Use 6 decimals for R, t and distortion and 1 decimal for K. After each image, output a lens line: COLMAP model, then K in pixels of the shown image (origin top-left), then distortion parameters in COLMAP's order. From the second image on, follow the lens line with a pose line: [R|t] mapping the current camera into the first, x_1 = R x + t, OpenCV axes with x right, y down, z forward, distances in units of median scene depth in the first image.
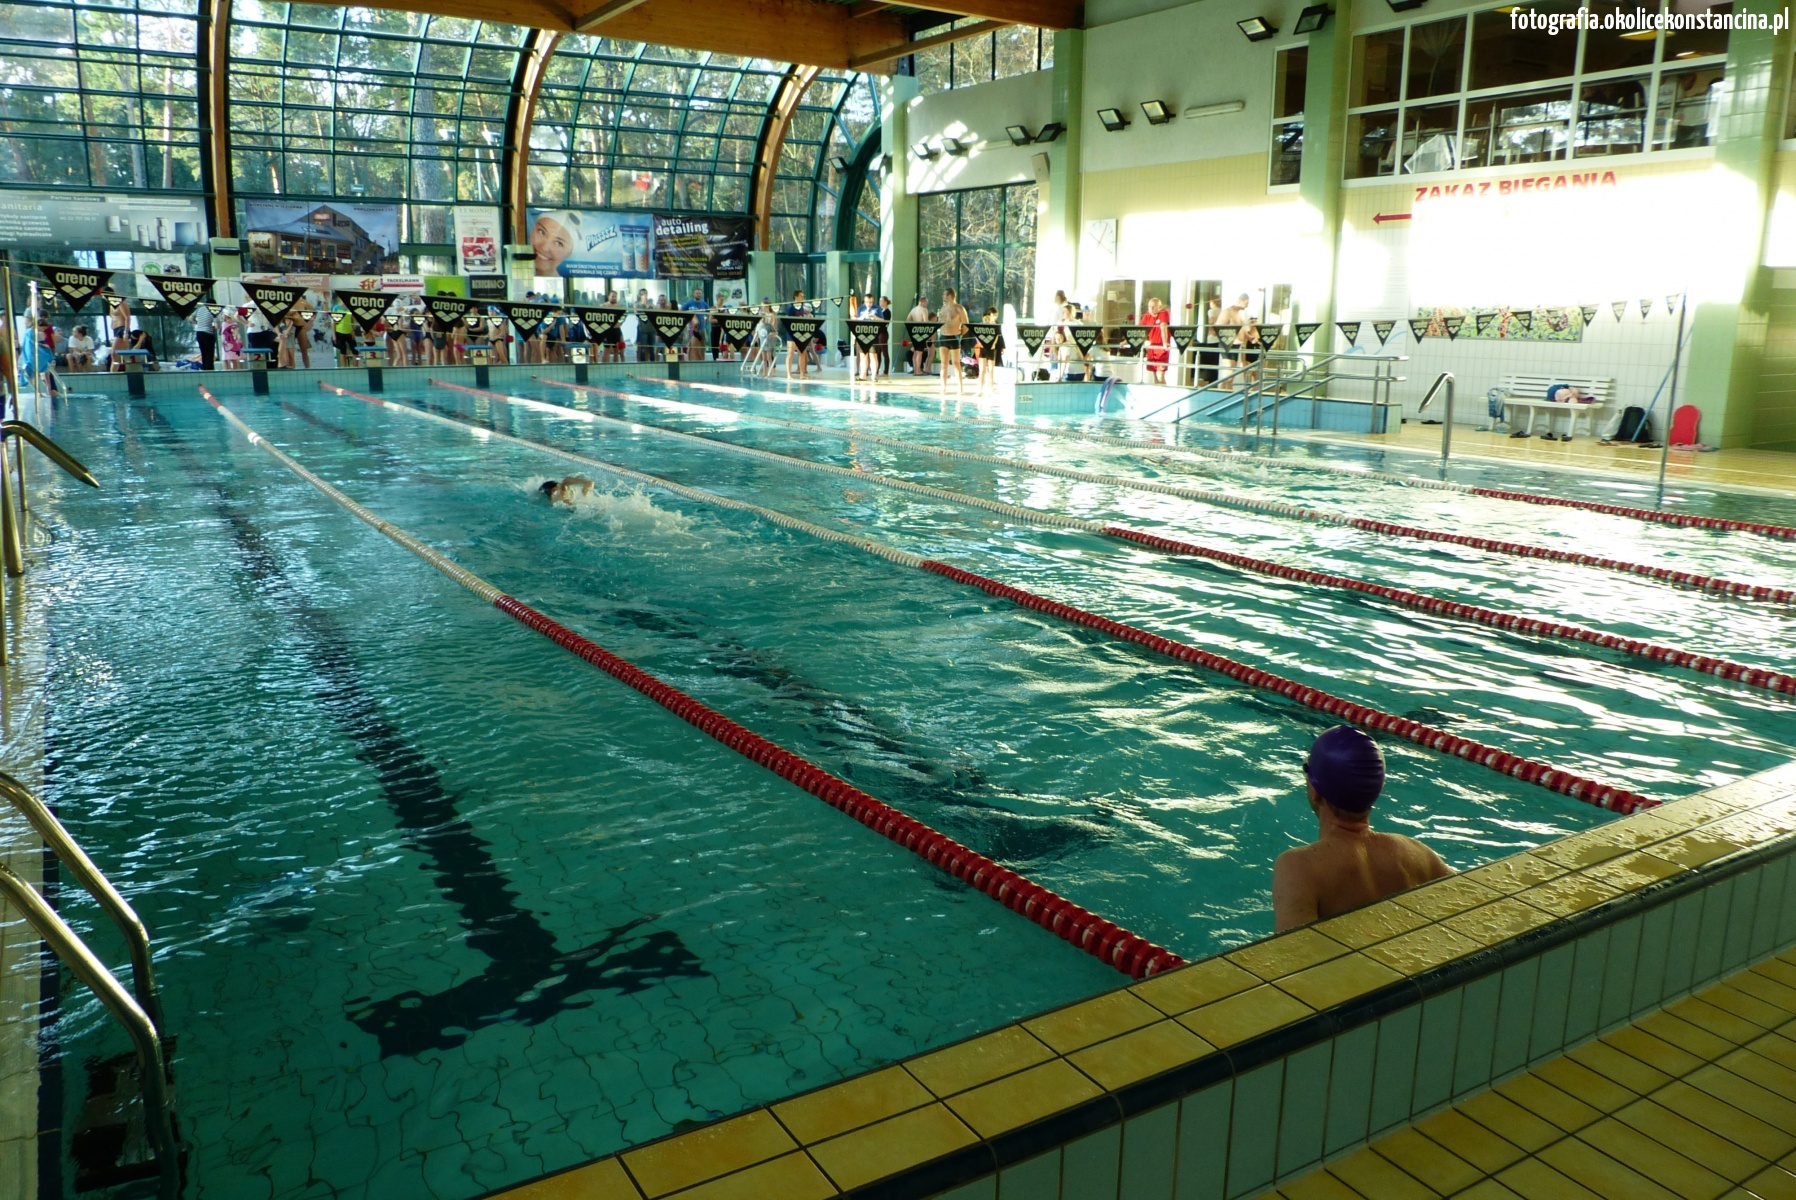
lens RADIAL K [[1337.6, 0, 867.3], [0, 1337.6, 591.7], [0, 0, 1]] dist [-0.026441, 0.034441]
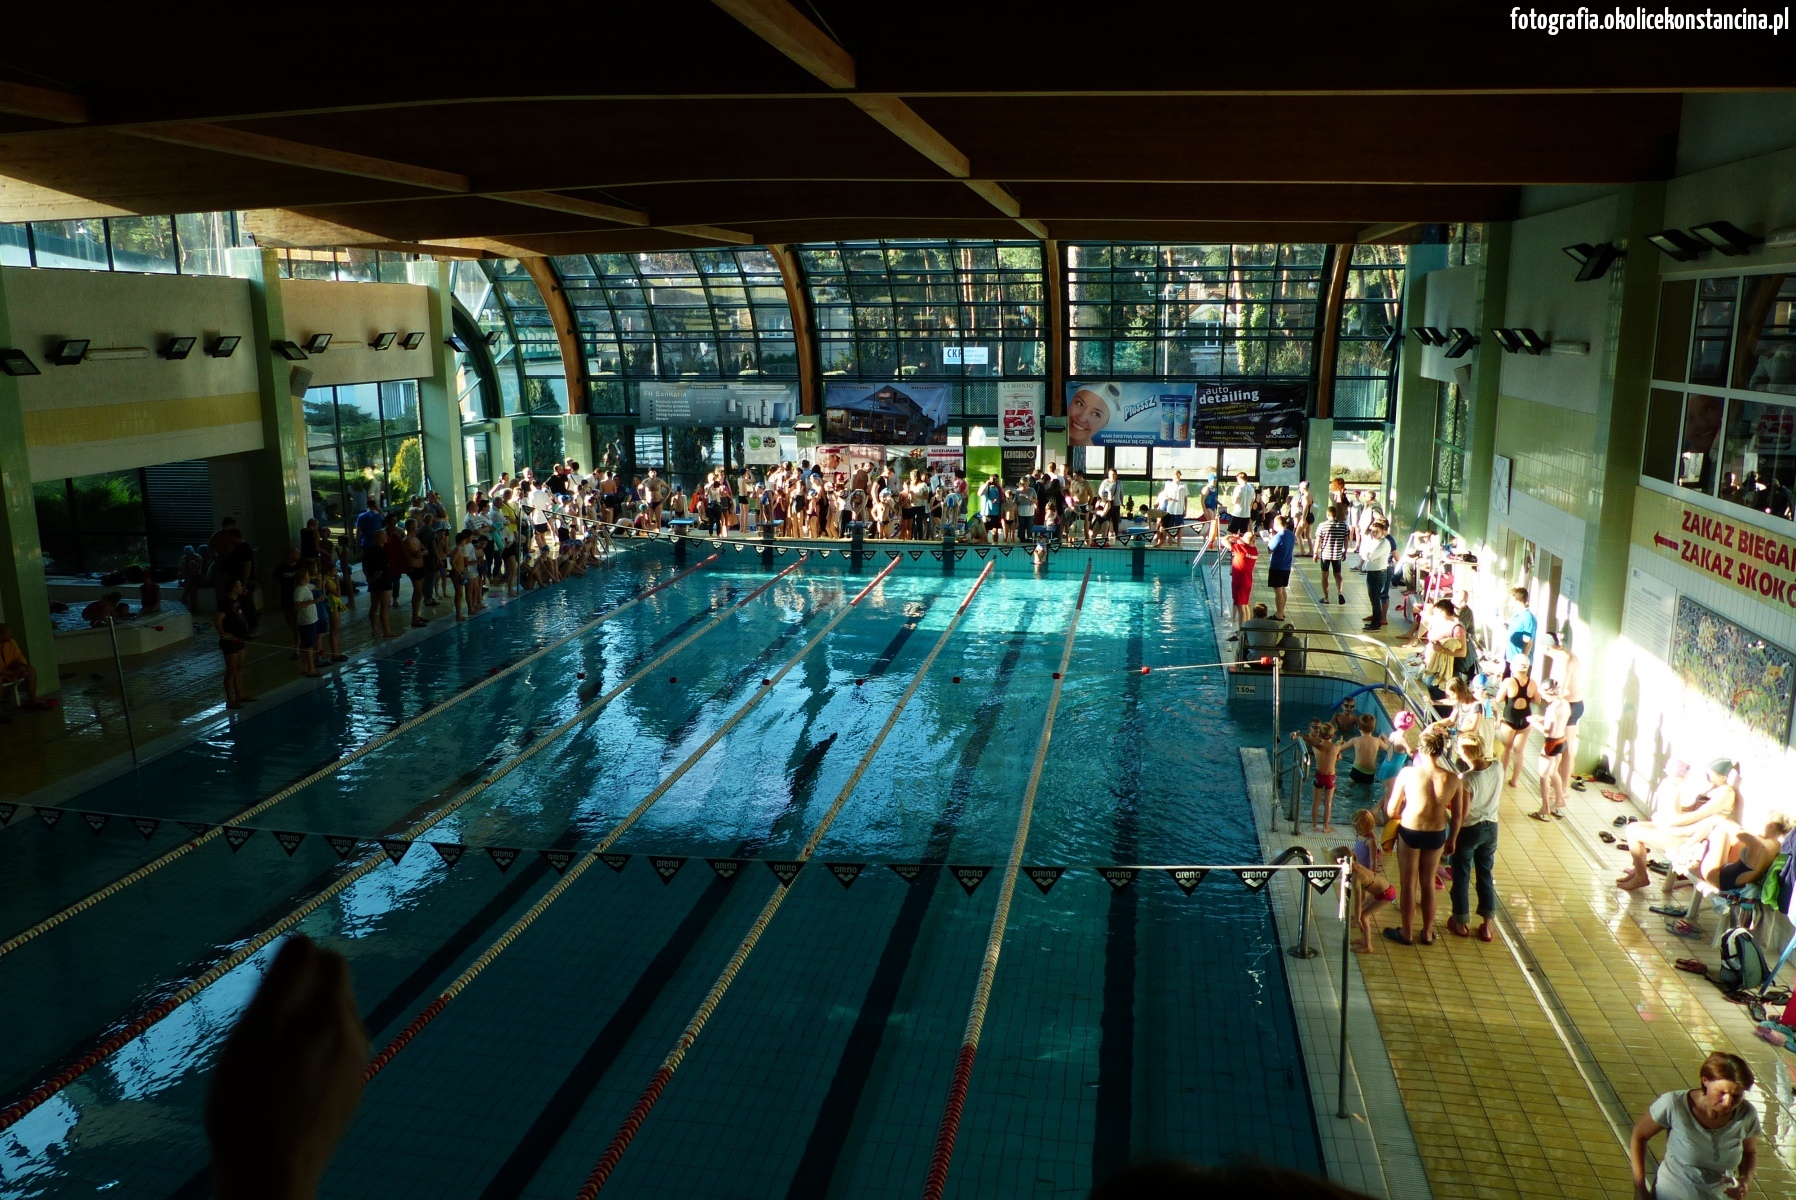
lens RADIAL K [[1337.6, 0, 897.8], [0, 1337.6, 596.6], [0, 0, 1]] dist [-0.026441, 0.034441]
pose [[0.762585, 0.119825, -0.635693, 0.337060], [-0.126934, 0.991308, 0.034584, -0.142641], [0.634312, 0.054318, 0.771167, 0.118584]]
